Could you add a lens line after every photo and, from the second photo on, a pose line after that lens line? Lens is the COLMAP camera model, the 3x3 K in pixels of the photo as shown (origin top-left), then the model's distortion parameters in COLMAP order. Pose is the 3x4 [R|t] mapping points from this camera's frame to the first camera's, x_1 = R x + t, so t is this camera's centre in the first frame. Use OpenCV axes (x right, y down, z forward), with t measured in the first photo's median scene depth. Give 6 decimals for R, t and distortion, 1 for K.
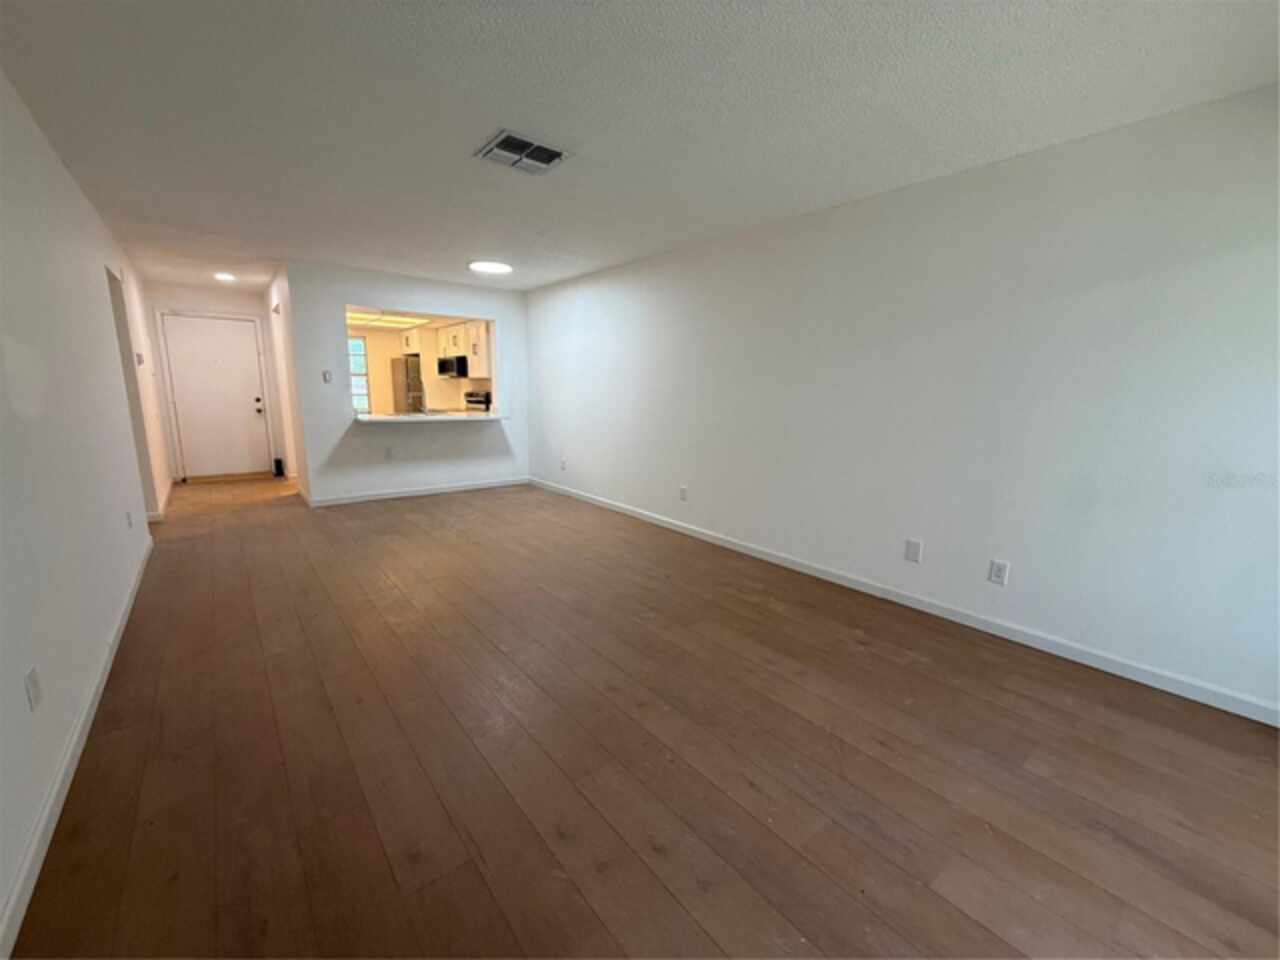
lens RADIAL K [[508.9, 0, 640.6], [0, 508.9, 481.4], [0, 0, 1]] dist [-0.000470, 0.000212]
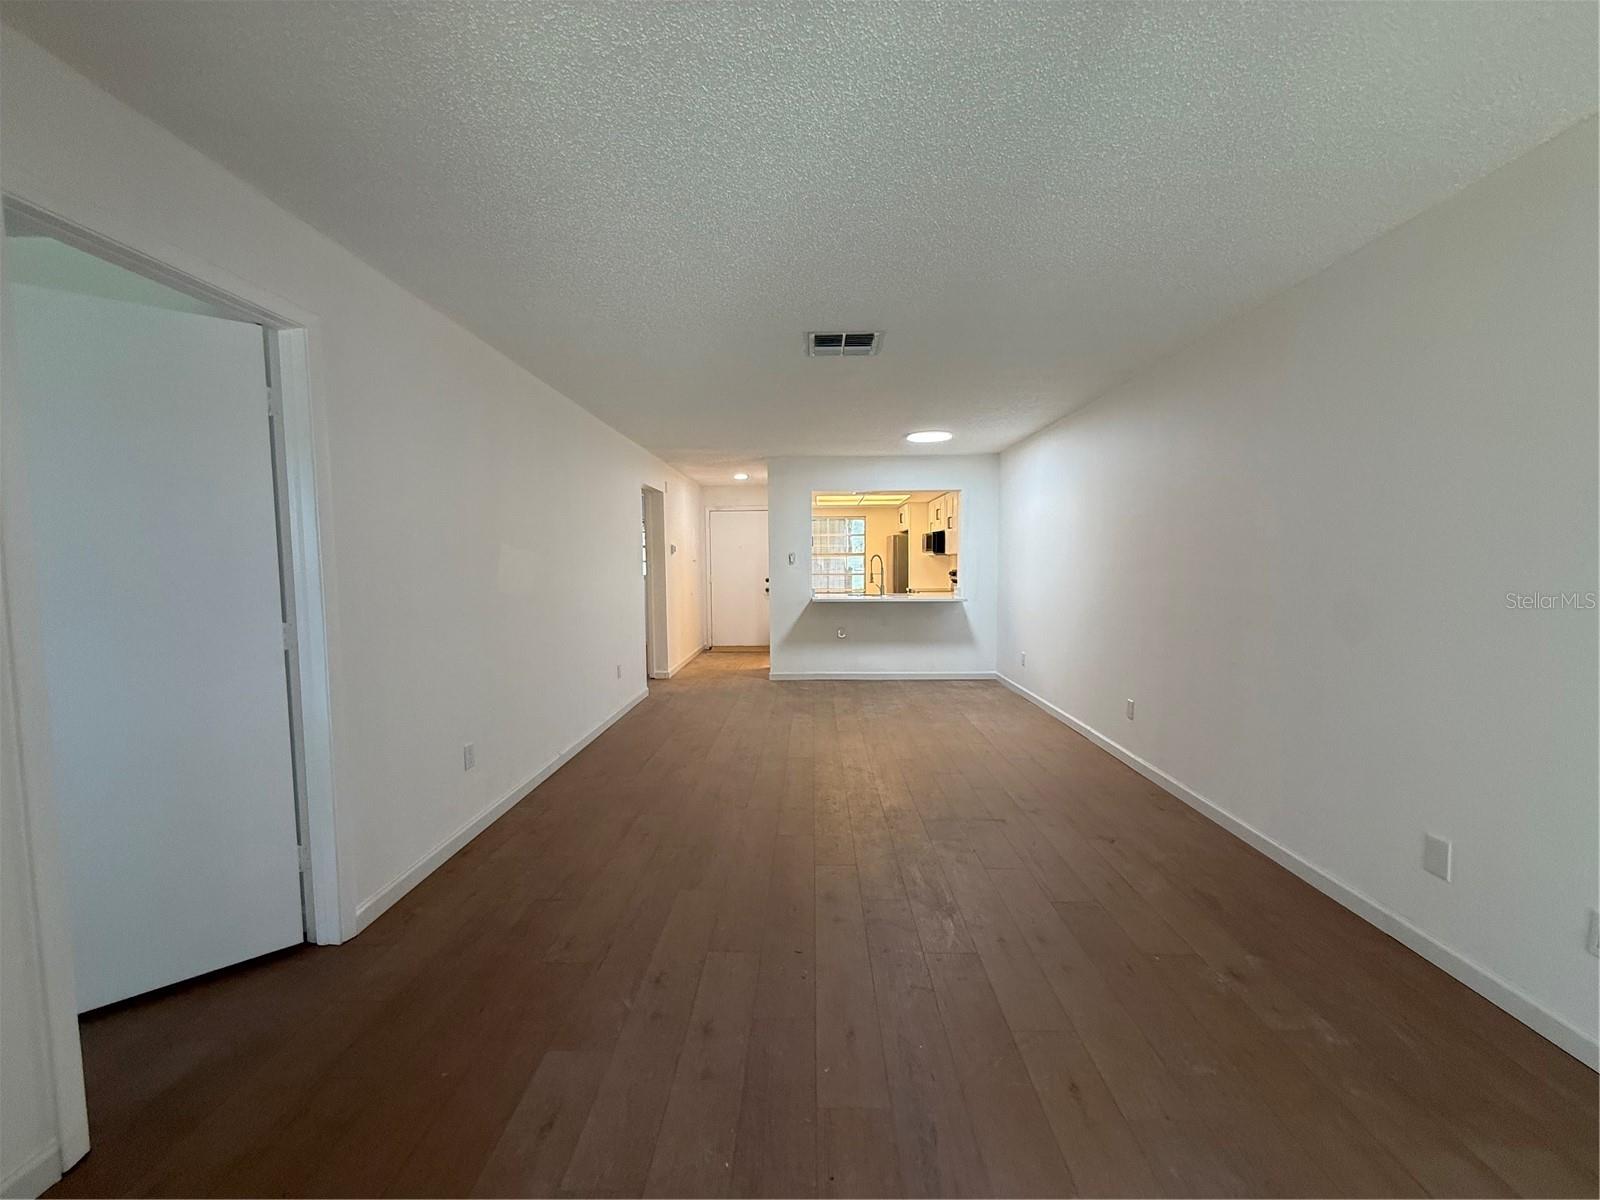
lens RADIAL K [[636.1, 0, 800.8], [0, 636.1, 601.8], [0, 0, 1]] dist [-0.000470, 0.000212]
pose [[0.760397, 0.016667, -0.649244, 0.211886], [-0.094557, 0.991860, -0.085283, -0.004007], [0.642538, 0.126239, 0.755783, 0.016245]]
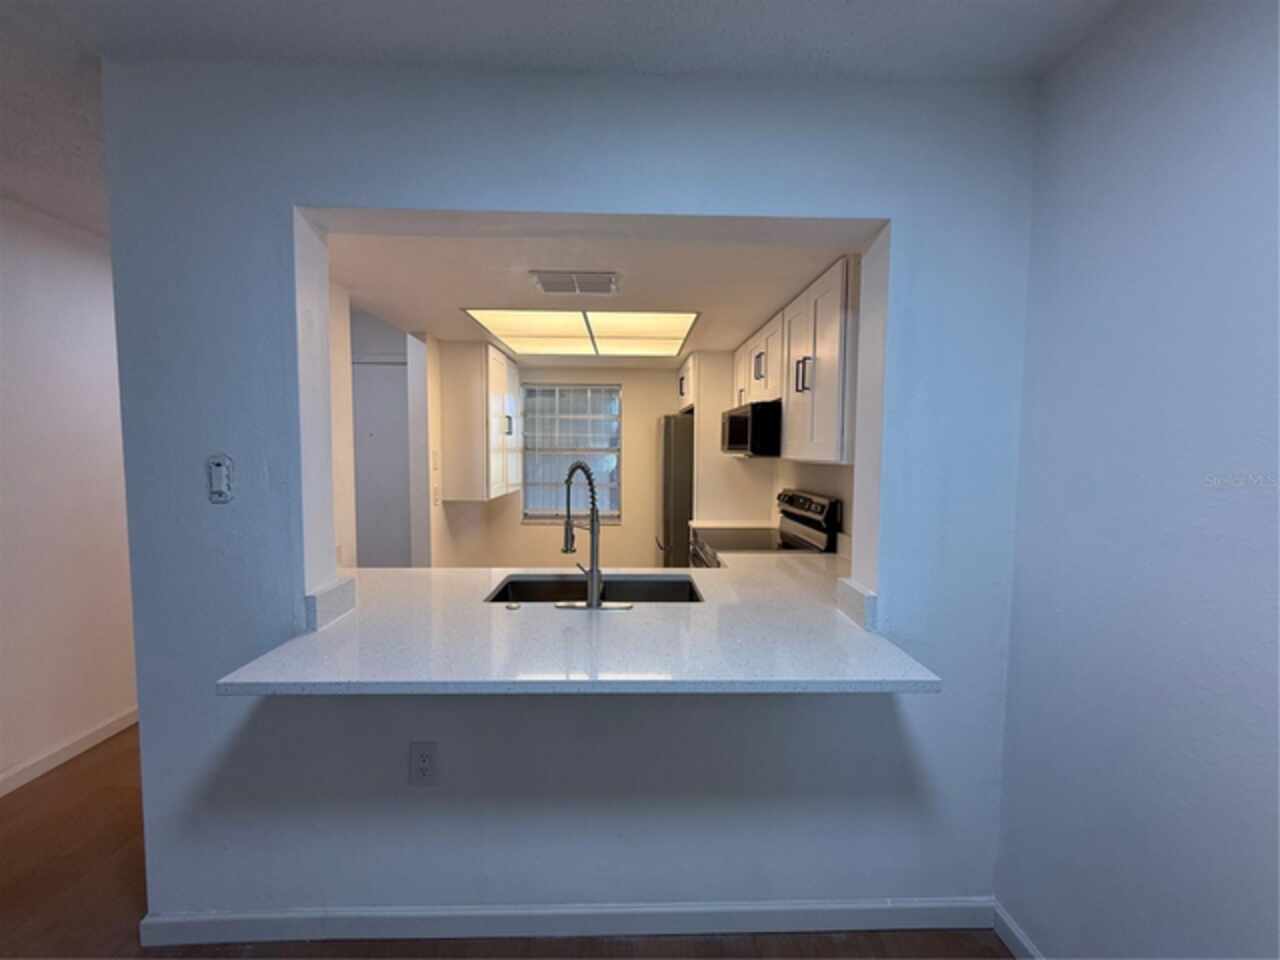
lens RADIAL K [[508.9, 0, 640.6], [0, 508.9, 481.4], [0, 0, 1]] dist [-0.000470, 0.000212]
pose [[0.791268, 0.026145, -0.610911, -0.225165], [-0.101659, 0.990806, -0.089269, -0.166025], [0.602960, 0.132740, 0.786650, 0.747790]]
